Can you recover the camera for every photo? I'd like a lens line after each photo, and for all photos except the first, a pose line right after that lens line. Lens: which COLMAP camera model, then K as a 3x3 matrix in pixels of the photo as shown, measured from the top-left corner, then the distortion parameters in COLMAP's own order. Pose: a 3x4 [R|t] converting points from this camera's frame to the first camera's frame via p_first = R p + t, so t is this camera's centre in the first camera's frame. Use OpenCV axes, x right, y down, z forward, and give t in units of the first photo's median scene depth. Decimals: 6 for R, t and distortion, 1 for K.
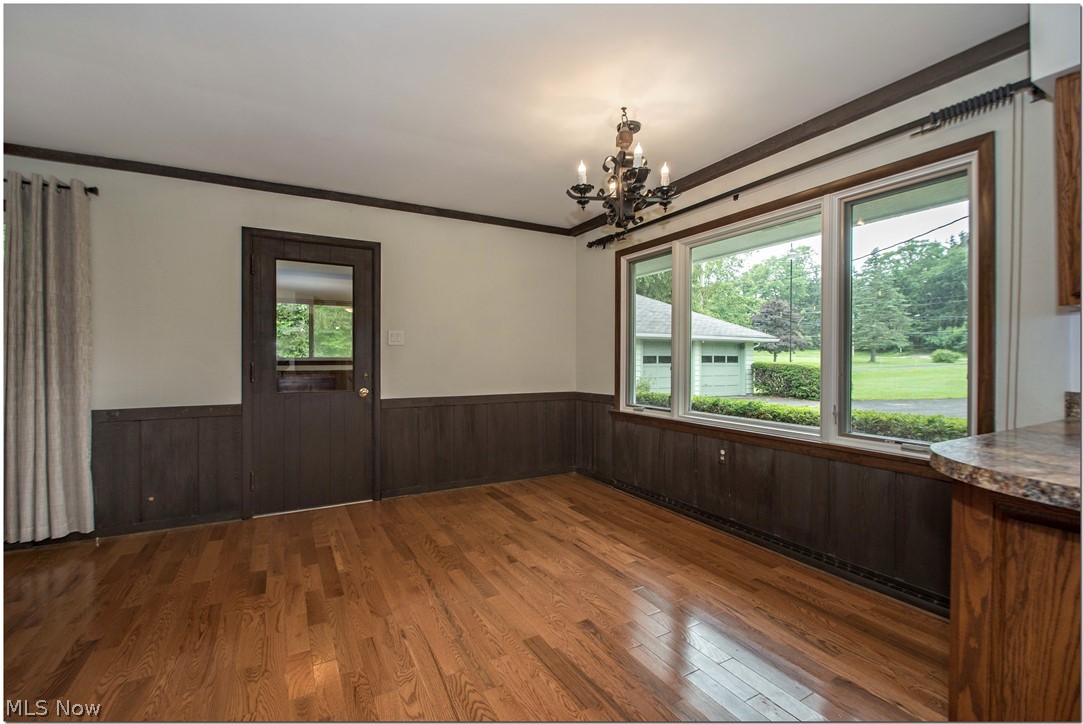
lens RADIAL K [[465.1, 0, 540.5], [0, 465.1, 365.7], [0, 0, 1]] dist [0.000649, 0.000061]
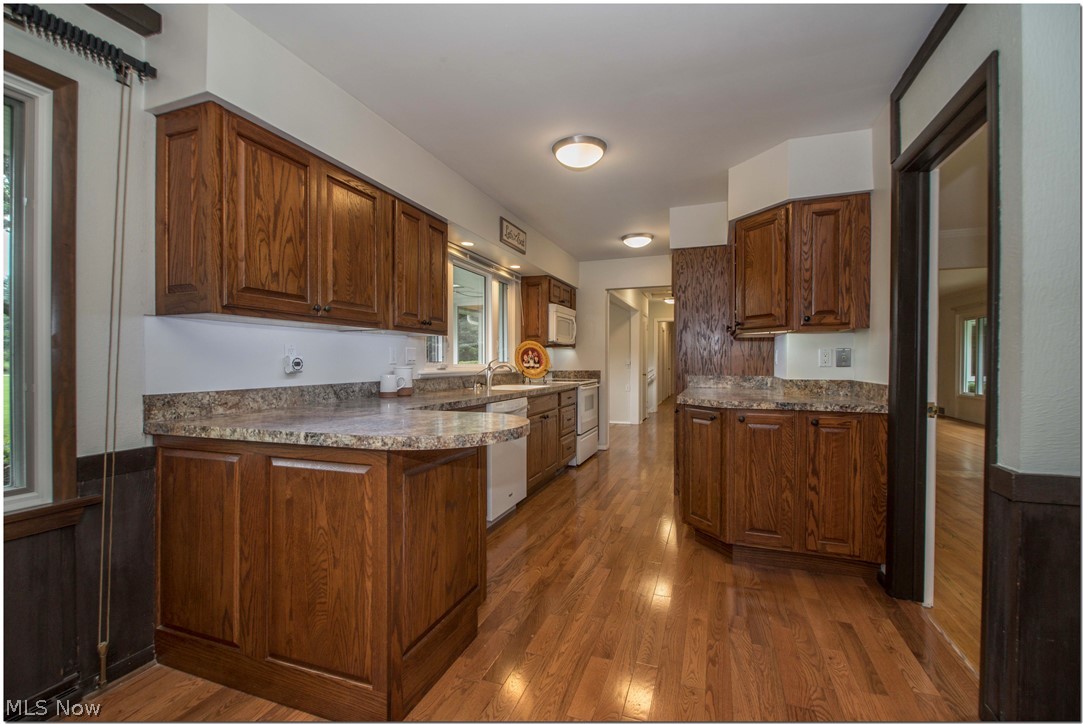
lens RADIAL K [[465.1, 0, 540.5], [0, 465.1, 365.7], [0, 0, 1]] dist [0.000649, 0.000061]
pose [[-0.644485, -0.007552, 0.764580, -0.193374], [0.014723, 0.999643, 0.022284, -0.018322], [-0.764475, 0.025619, -0.644144, 1.029853]]
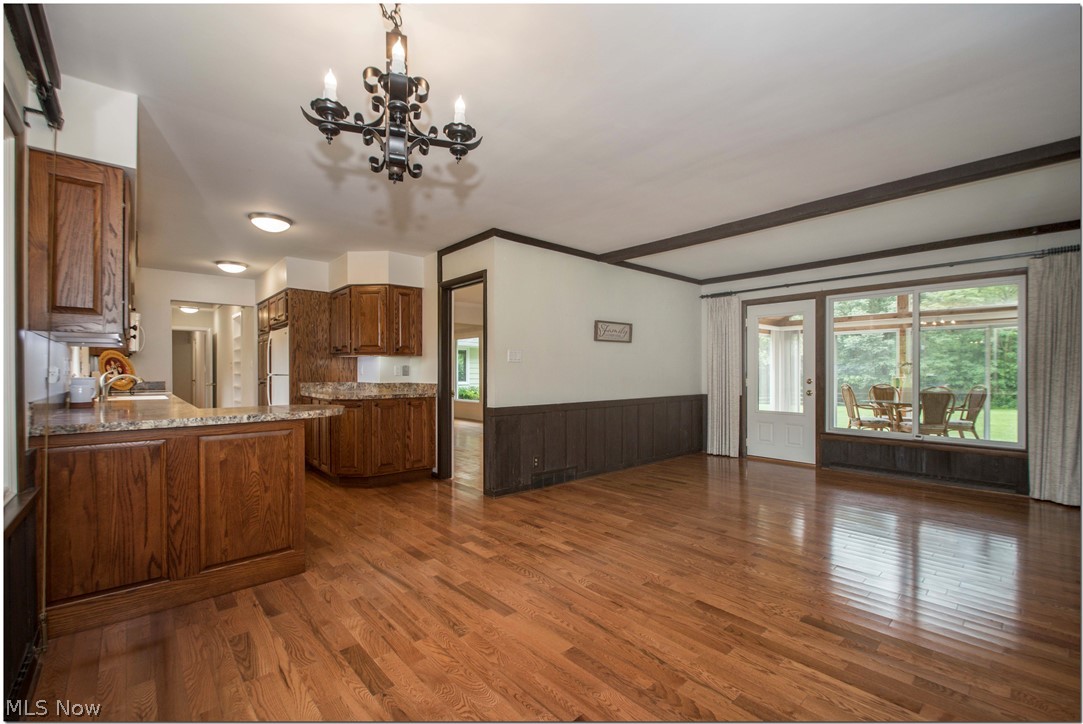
lens RADIAL K [[464.1, 0, 540.3], [0, 464.1, 410.4], [0, 0, 1]] dist [0.000148, -0.000013]
pose [[-0.977737, 0.015446, -0.209266, 0.161462], [-0.005548, 0.995036, 0.099364, -0.042965], [0.209762, 0.098313, -0.972797, 2.385075]]
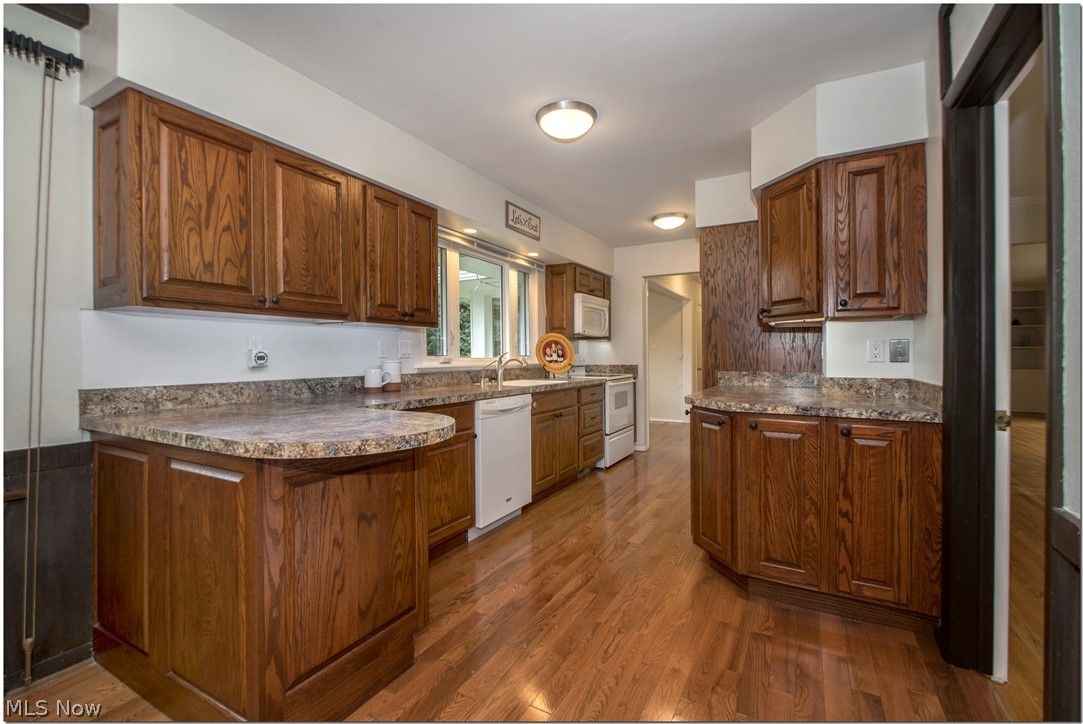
lens RADIAL K [[469.4, 0, 540.0], [0, 469.4, 354.5], [0, 0, 1]] dist [-0.001541, -0.001009]
pose [[-0.516566, -0.000615, 0.856247, -0.242725], [0.016377, 0.999810, 0.010599, -0.014757], [-0.856091, 0.019498, -0.516458, 0.706410]]
